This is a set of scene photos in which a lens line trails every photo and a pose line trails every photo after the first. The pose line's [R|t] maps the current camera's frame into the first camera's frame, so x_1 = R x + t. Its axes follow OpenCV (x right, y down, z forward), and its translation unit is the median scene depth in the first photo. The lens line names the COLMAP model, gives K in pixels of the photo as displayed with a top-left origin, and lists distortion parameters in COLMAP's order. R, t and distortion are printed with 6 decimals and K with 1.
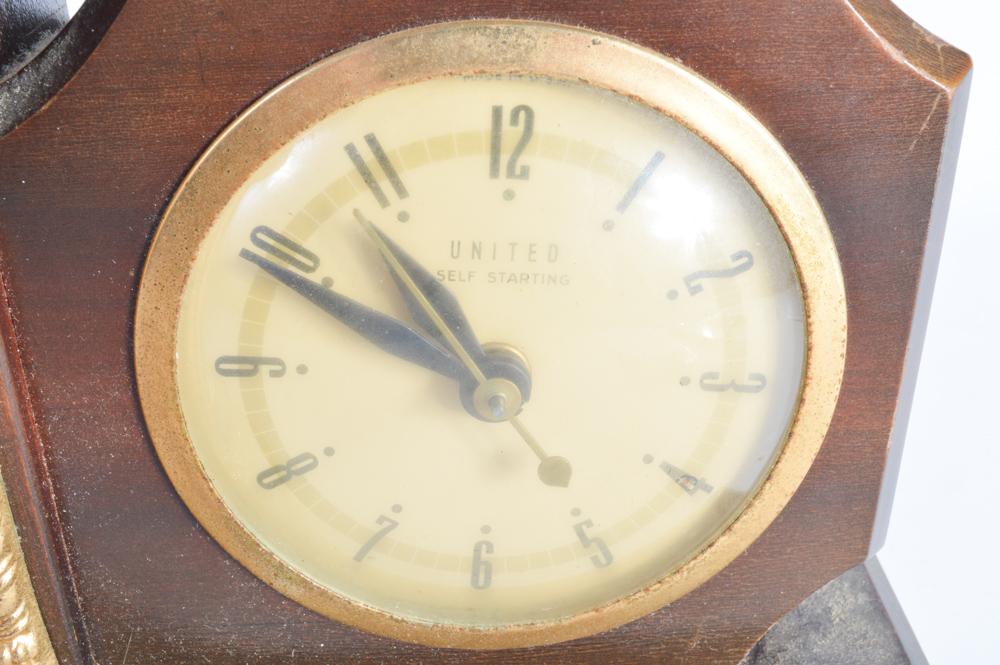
lens RADIAL K [[1088.2, 0, 510.0], [0, 1088.2, 331.1], [0, 0, 1]] dist [-0.058859, 0.000000]
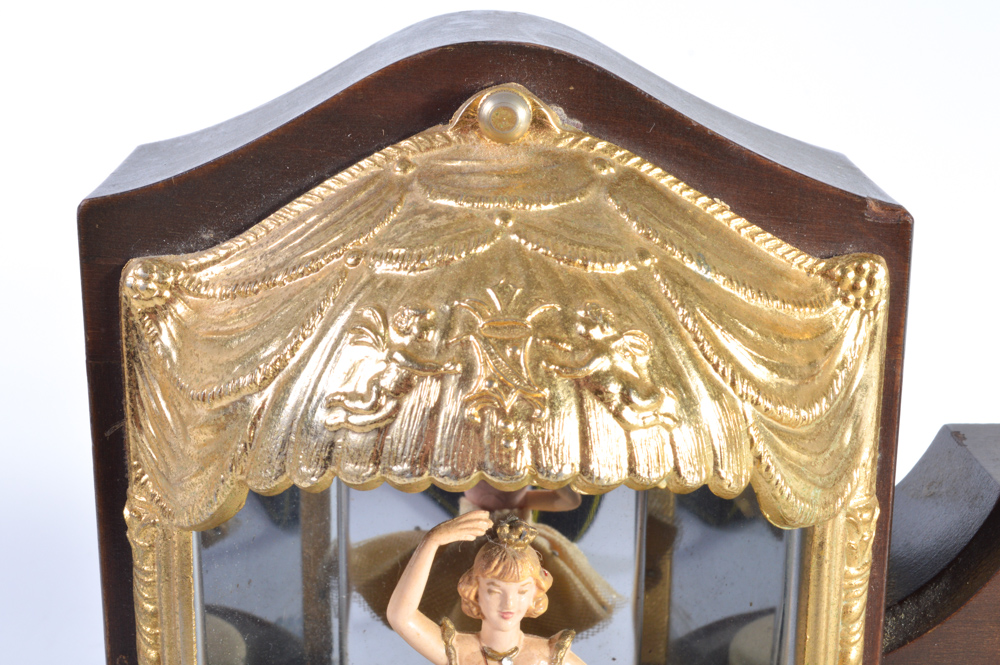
lens RADIAL K [[1450.6, 0, 498.1], [0, 1450.6, 334.1], [0, 0, 1]] dist [0.024595, 0.000000]
pose [[0.998684, 0.017576, -0.048175, -0.832498], [-0.027827, 0.974829, -0.221212, -0.127955], [0.043075, 0.222261, 0.974035, -0.975995]]
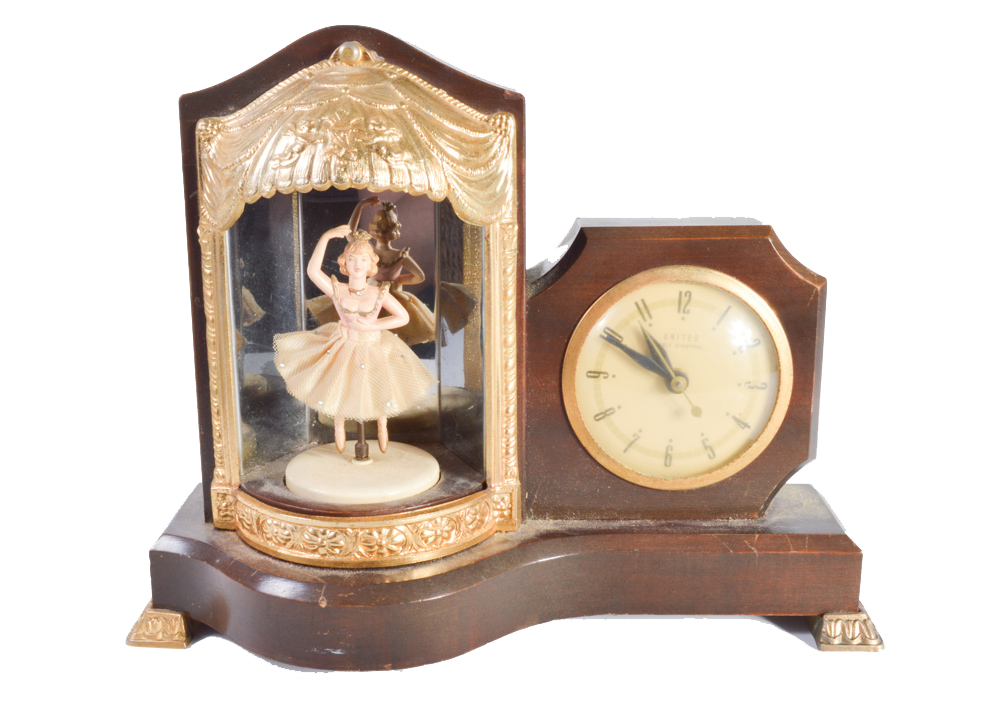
lens RADIAL K [[1067.4, 0, 488.9], [0, 1067.4, 360.9], [0, 0, 1]] dist [-0.067927, 0.000000]
pose [[0.997292, 0.011538, -0.072639, -0.329221], [-0.029349, 0.968008, -0.249195, 0.765022], [0.067440, 0.250652, 0.965725, -1.974437]]
